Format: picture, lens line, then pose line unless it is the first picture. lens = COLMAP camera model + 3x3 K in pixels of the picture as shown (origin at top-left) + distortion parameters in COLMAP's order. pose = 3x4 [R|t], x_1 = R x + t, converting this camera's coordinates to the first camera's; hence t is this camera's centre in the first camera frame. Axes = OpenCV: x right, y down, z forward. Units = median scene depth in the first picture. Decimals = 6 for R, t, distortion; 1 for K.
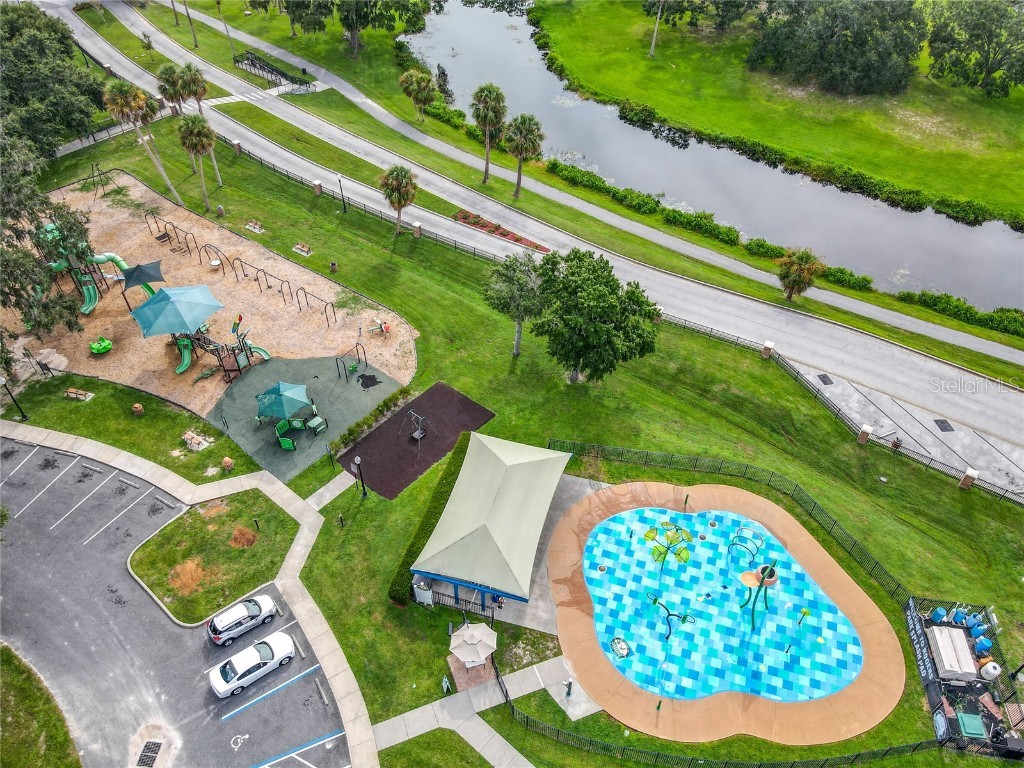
lens RADIAL K [[748.4, 0, 503.5], [0, 748.4, 382.9], [0, 0, 1]] dist [0.012082, 0.004638]
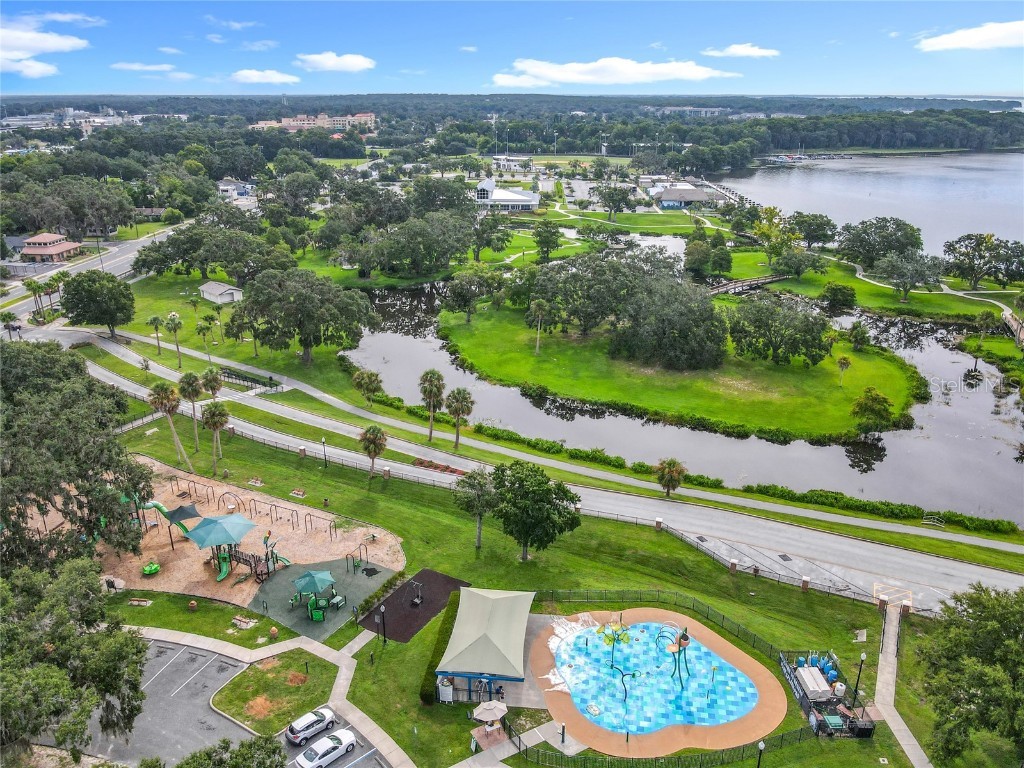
lens RADIAL K [[748.4, 0, 501.7], [0, 748.4, 382.0], [0, 0, 1]] dist [0.012082, 0.004638]
pose [[0.986963, -0.060572, 0.149113, -0.129599], [0.114726, 0.914552, -0.387857, 0.227210], [-0.112878, 0.399908, 0.909578, -0.345632]]
